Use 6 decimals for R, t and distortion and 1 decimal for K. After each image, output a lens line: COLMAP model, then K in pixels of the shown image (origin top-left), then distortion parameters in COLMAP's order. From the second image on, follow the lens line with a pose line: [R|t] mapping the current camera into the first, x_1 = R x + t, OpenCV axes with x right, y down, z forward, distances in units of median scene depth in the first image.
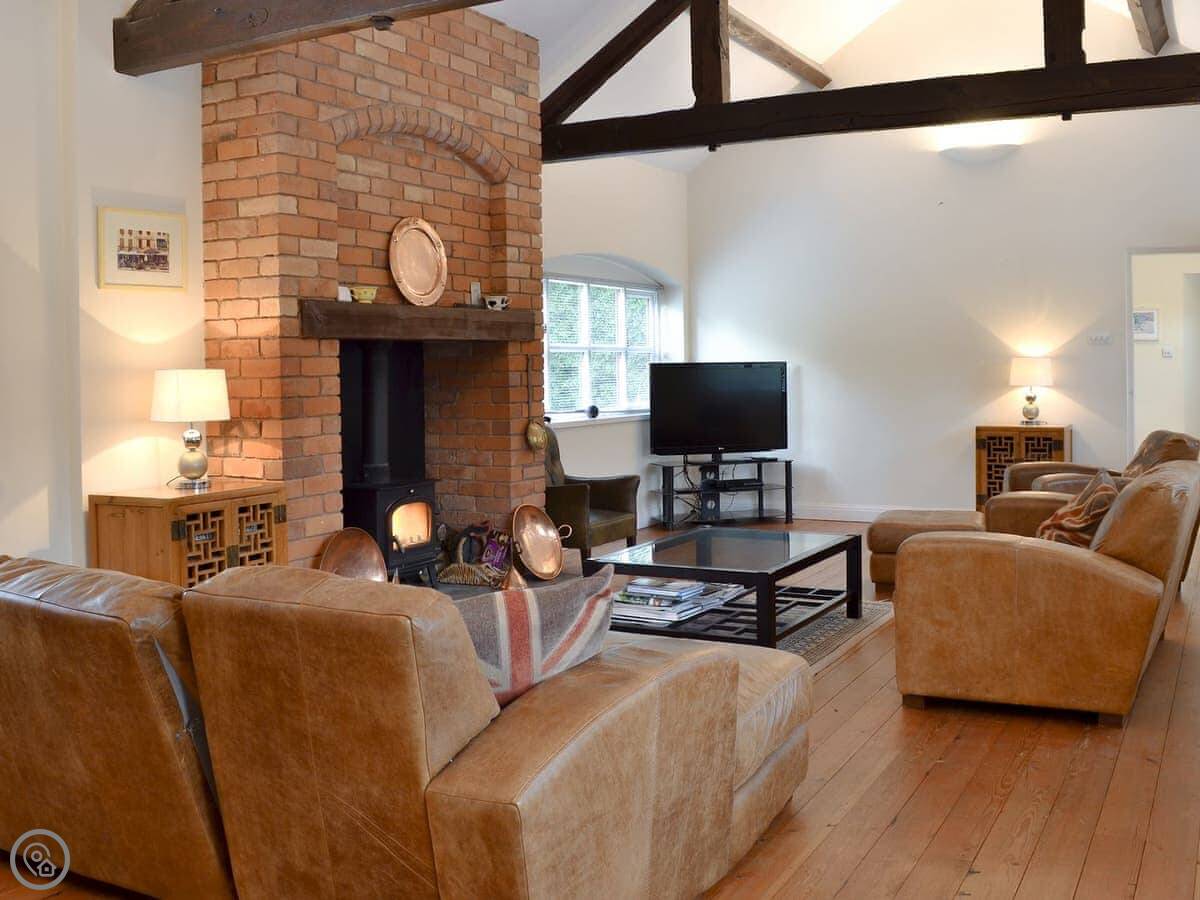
lens RADIAL K [[1111.2, 0, 600.0], [0, 1111.2, 450.0], [0, 0, 1]] dist [-0.013258, 0.009330]
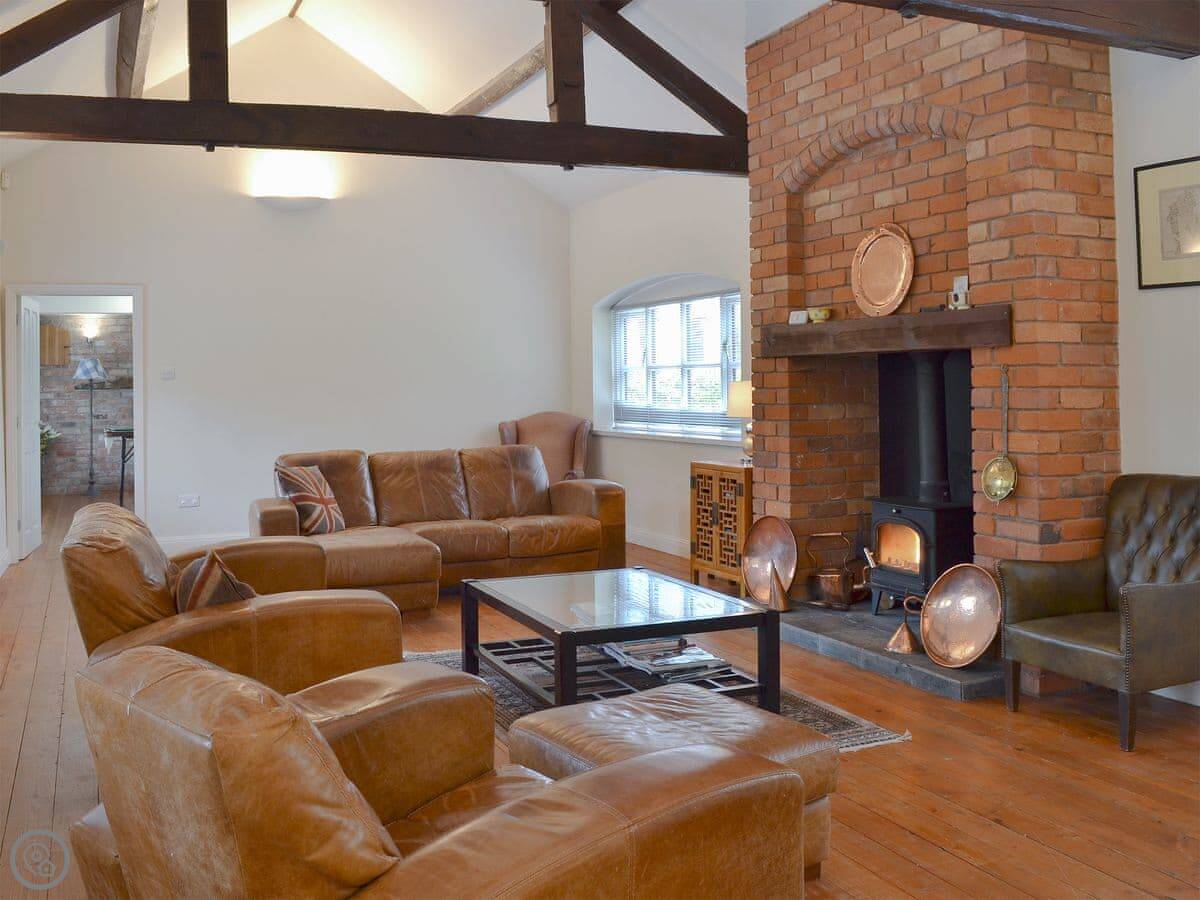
lens RADIAL K [[1111.2, 0, 600.0], [0, 1111.2, 450.0], [0, 0, 1]] dist [-0.013258, 0.009330]
pose [[-0.555928, 0.074225, -0.827910, 0.859979], [-0.040508, 0.992403, 0.116172, -0.130987], [0.830243, 0.098120, -0.548698, 1.491863]]
